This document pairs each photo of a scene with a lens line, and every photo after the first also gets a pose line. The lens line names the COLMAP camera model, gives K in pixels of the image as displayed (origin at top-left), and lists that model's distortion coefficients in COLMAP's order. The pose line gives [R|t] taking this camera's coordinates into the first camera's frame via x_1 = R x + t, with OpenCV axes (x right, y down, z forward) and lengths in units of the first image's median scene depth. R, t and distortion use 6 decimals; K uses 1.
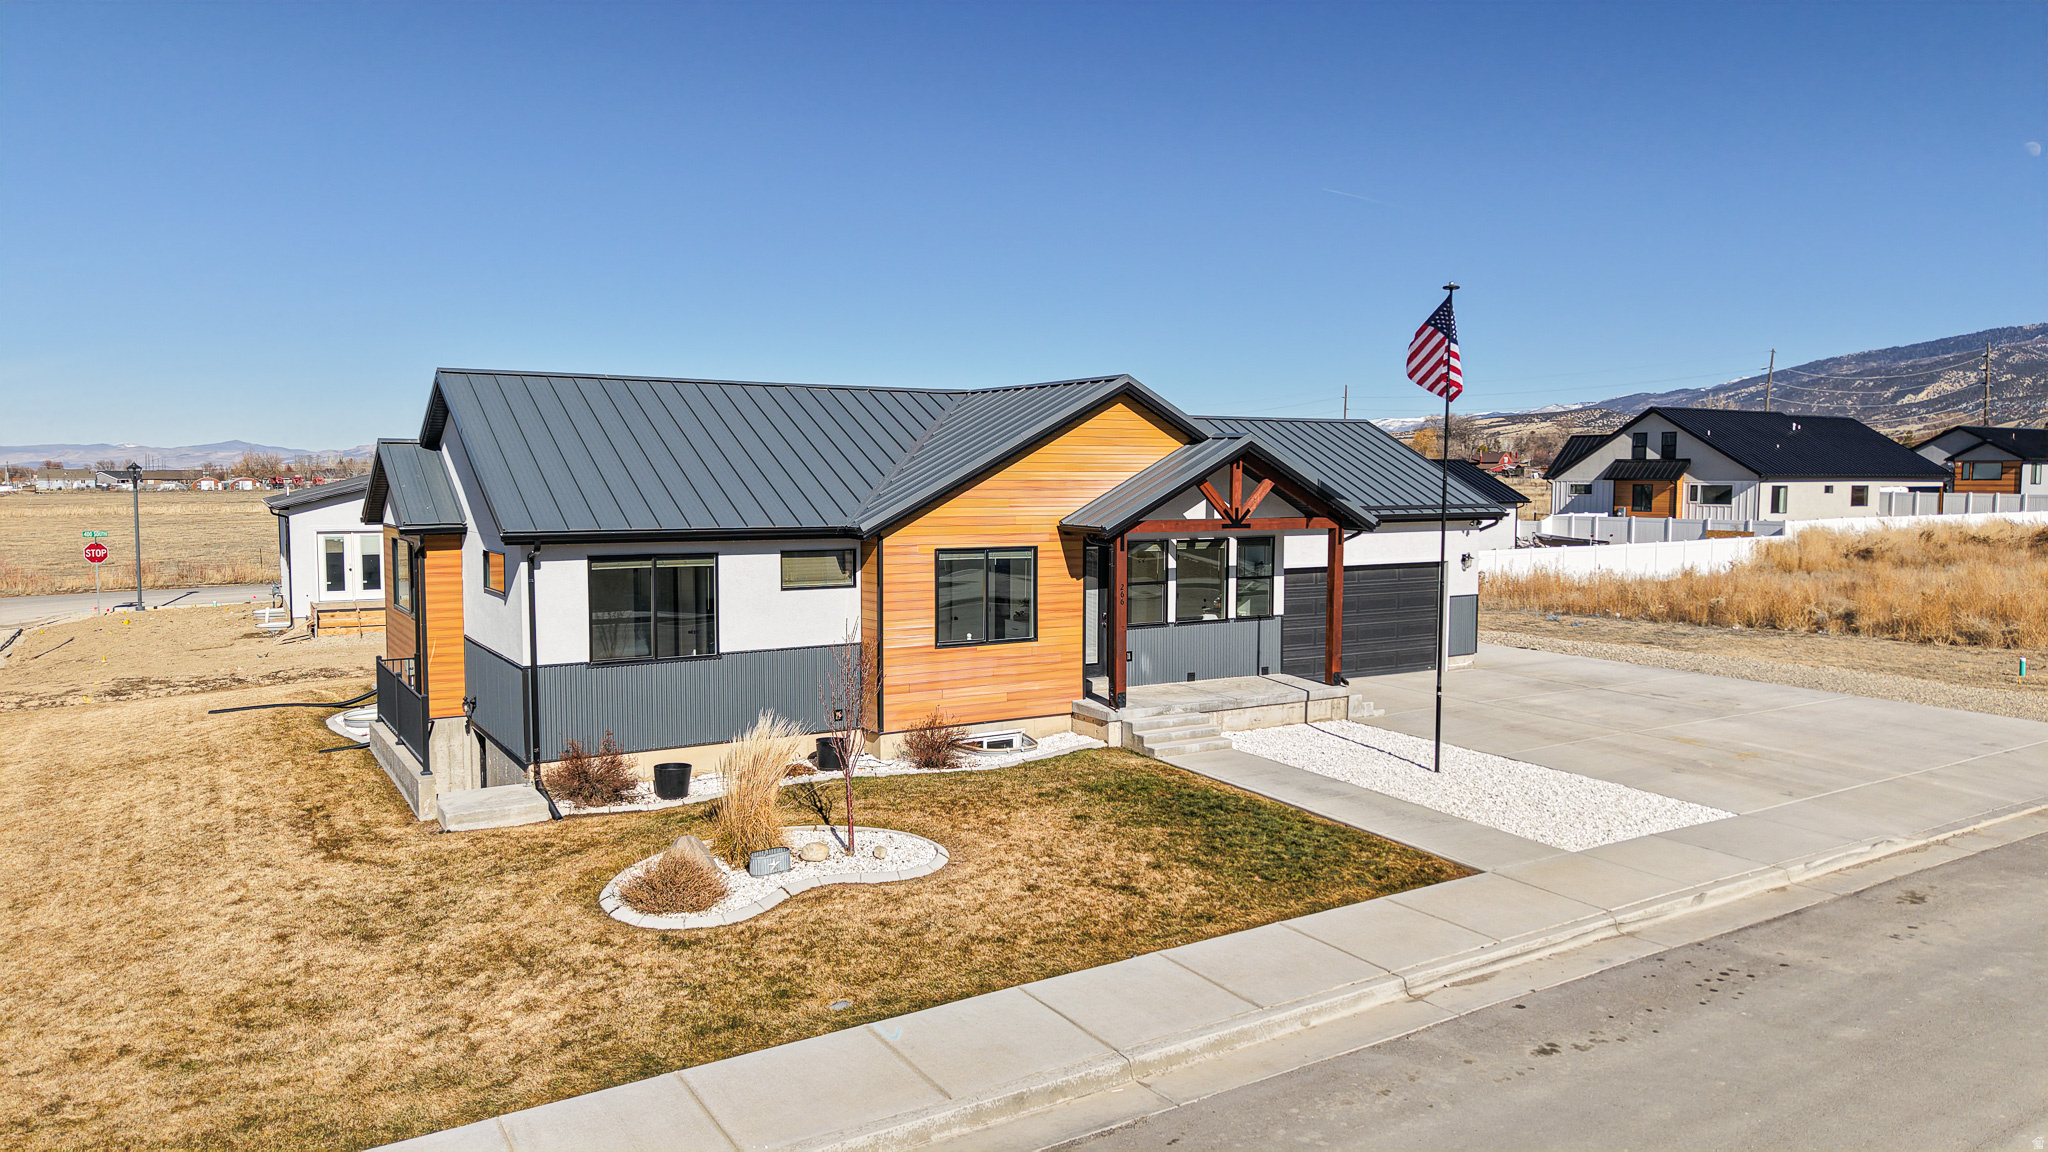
lens RADIAL K [[1365.0, 0, 1021.3], [0, 1365.0, 570.9], [0, 0, 1]] dist [0.044634, -0.053484]
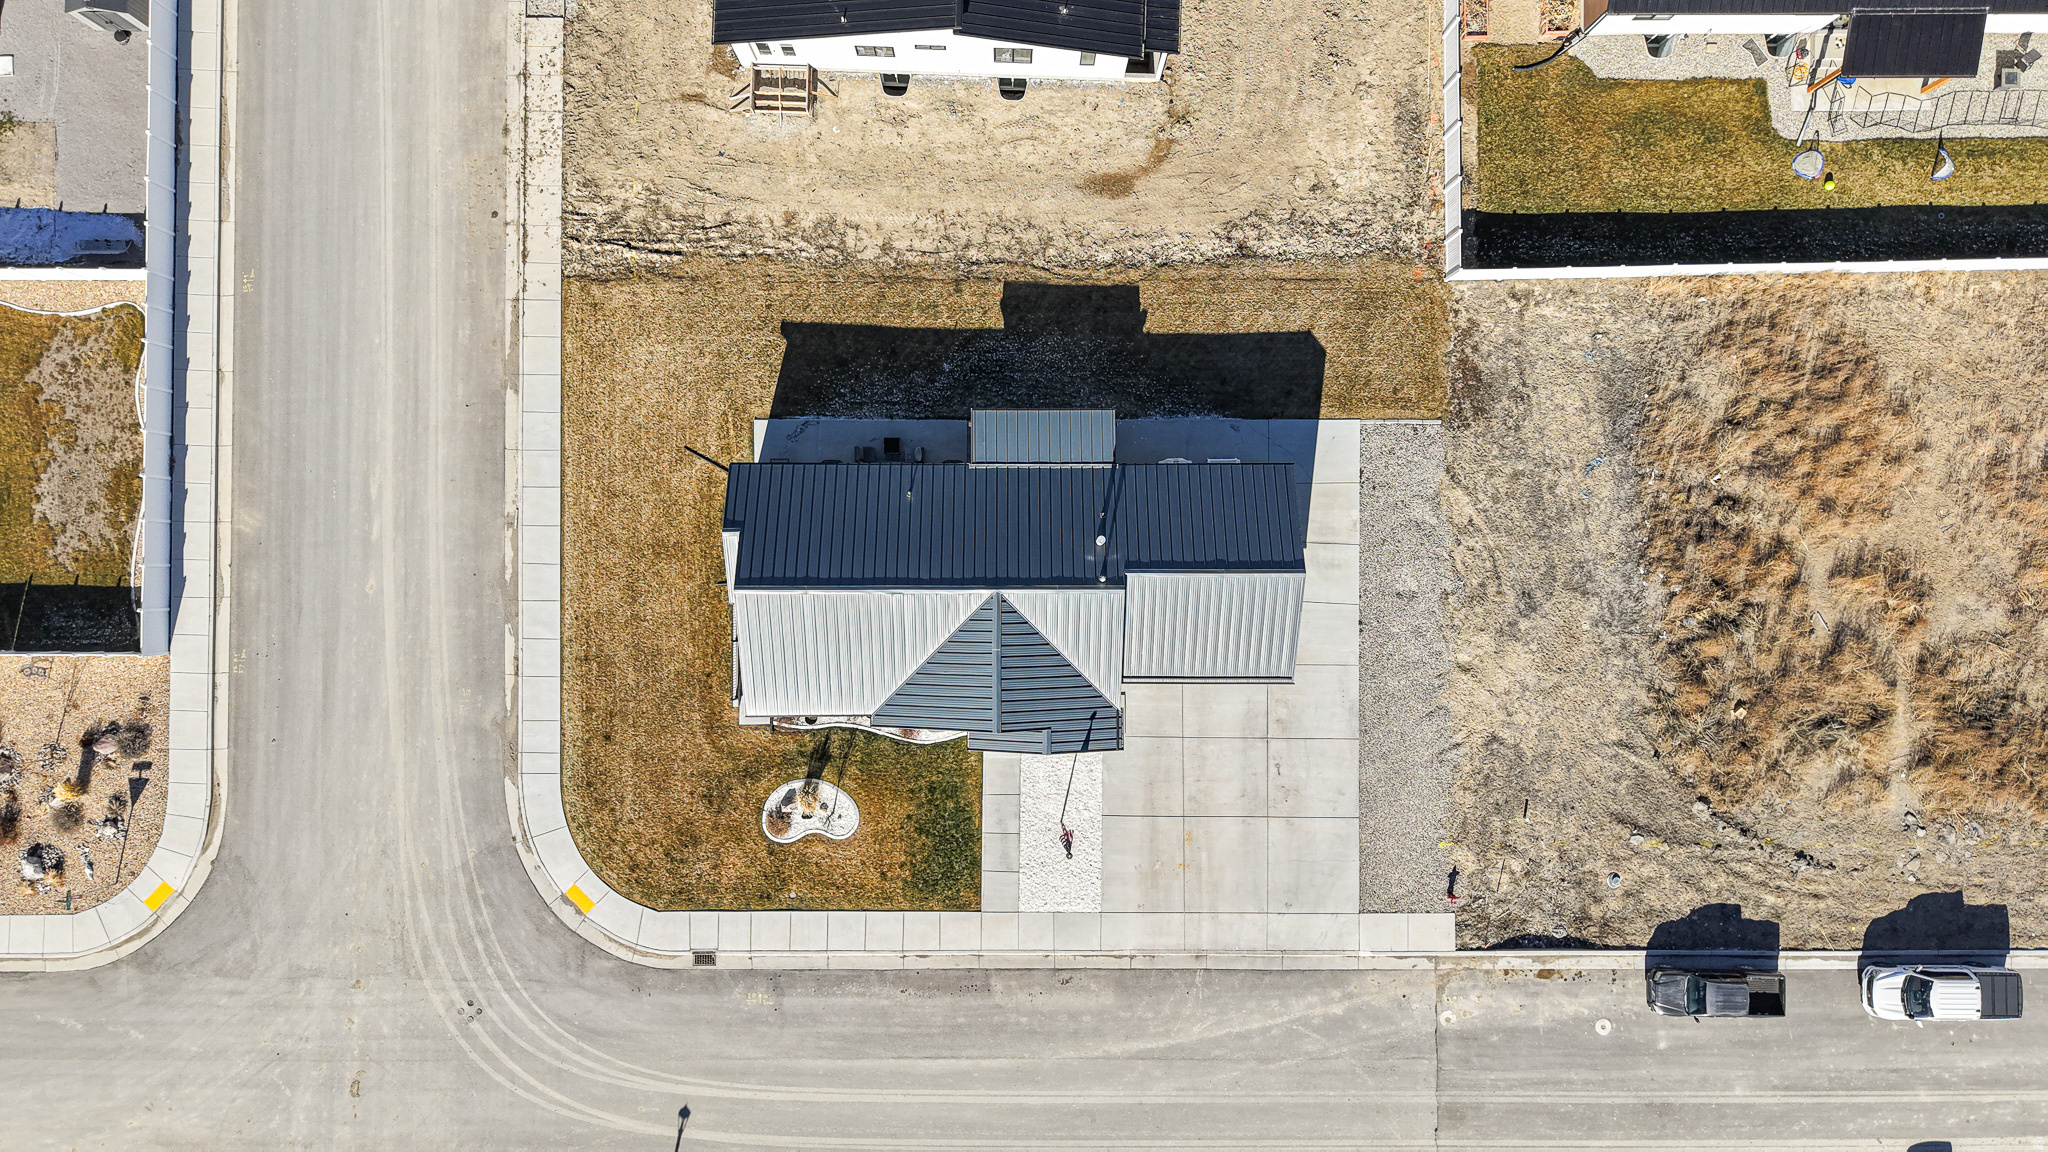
lens RADIAL K [[1365.0, 0, 1022.1], [0, 1365.0, 575.0], [0, 0, 1]] dist [0.044634, -0.053484]
pose [[0.851288, 0.524681, 0.004377, -0.035269], [-0.047980, 0.069534, 0.996425, -2.535098], [0.522501, -0.848454, 0.084368, 1.116985]]
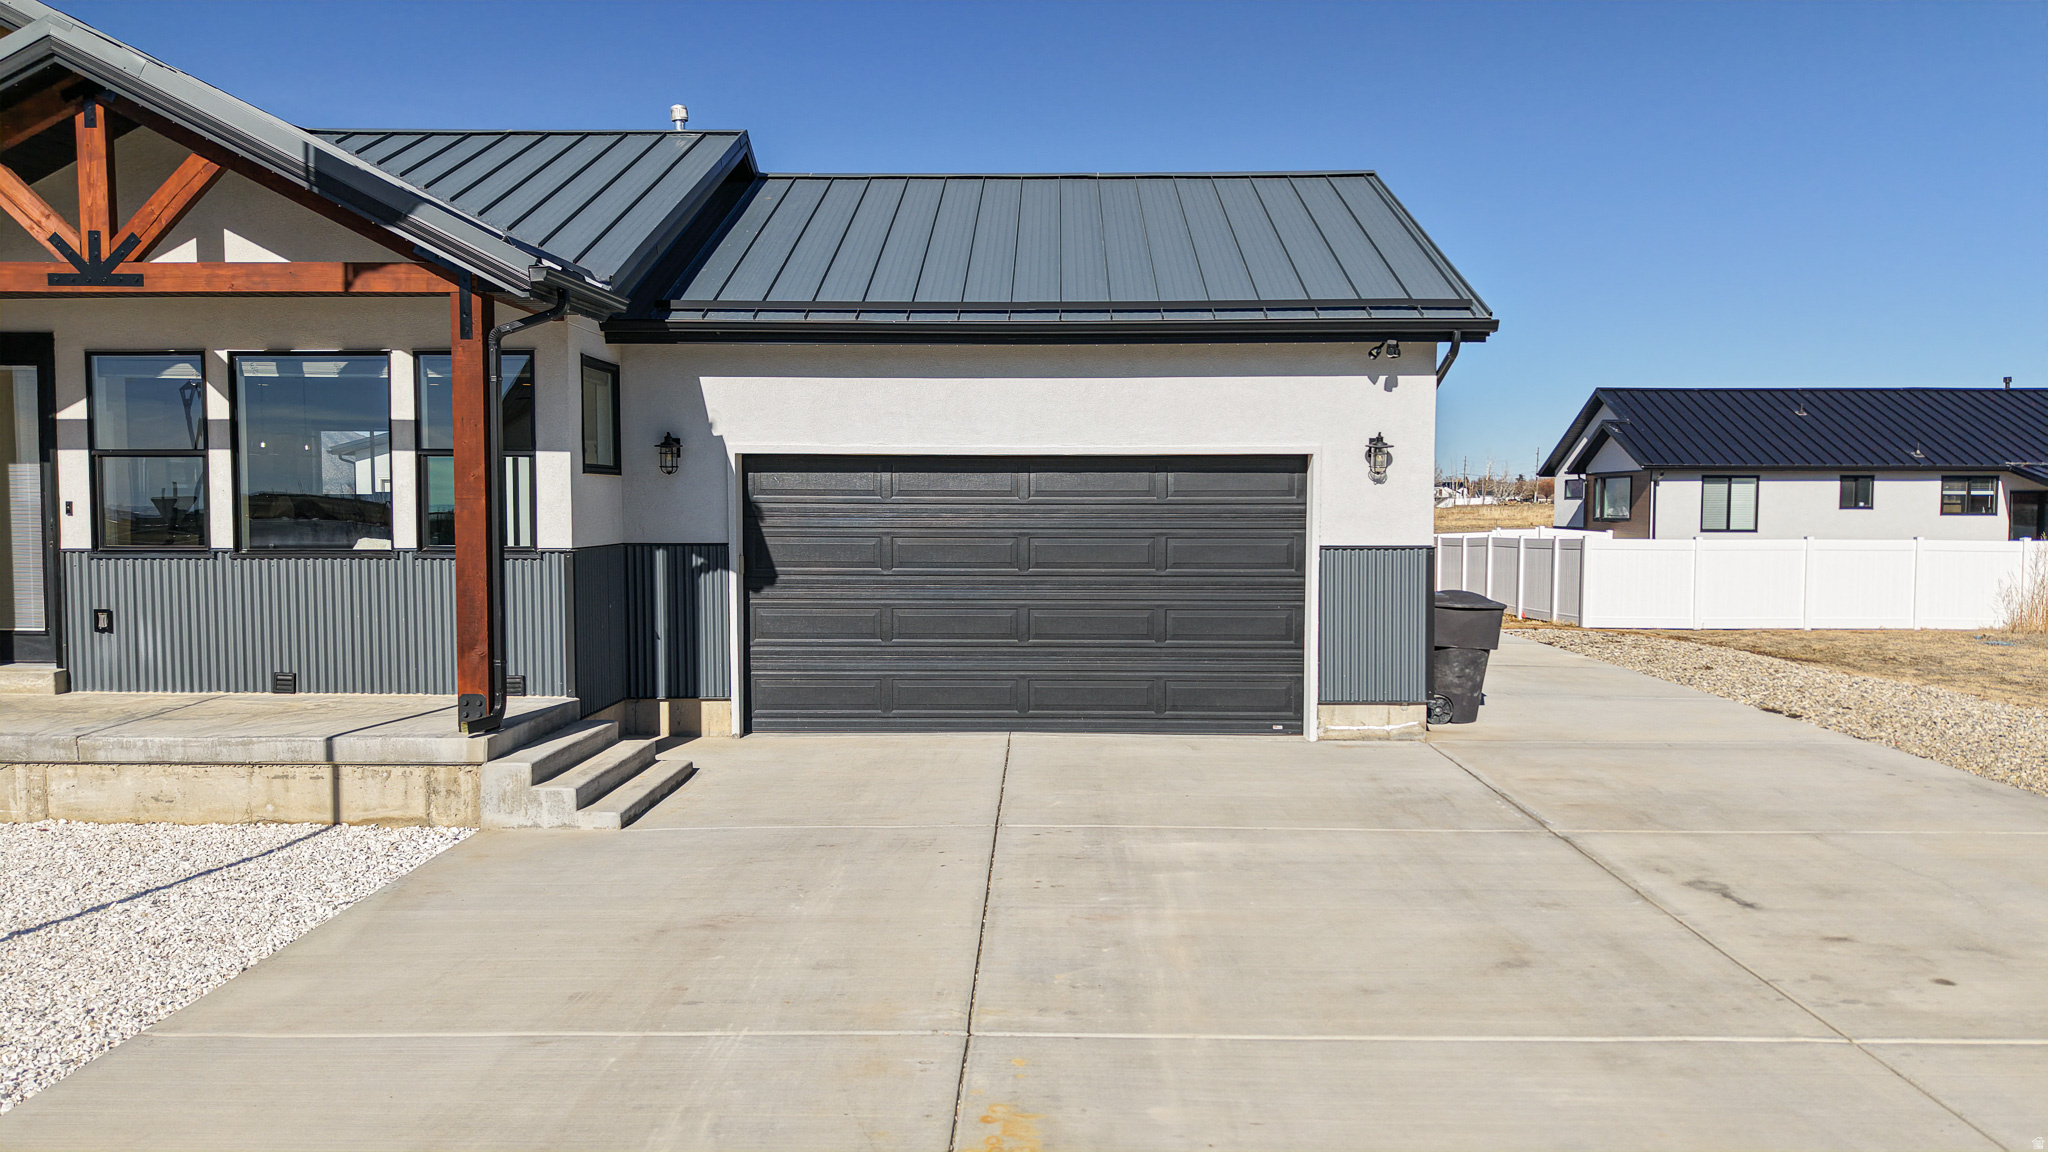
lens RADIAL K [[1365.0, 0, 1024.8], [0, 1365.0, 575.3], [0, 0, 1]] dist [0.044634, -0.053484]
pose [[0.840371, 0.028656, -0.541254, 0.636601], [-0.038030, 0.999258, -0.006142, 0.045196], [0.540676, 0.025745, 0.840837, 0.895688]]
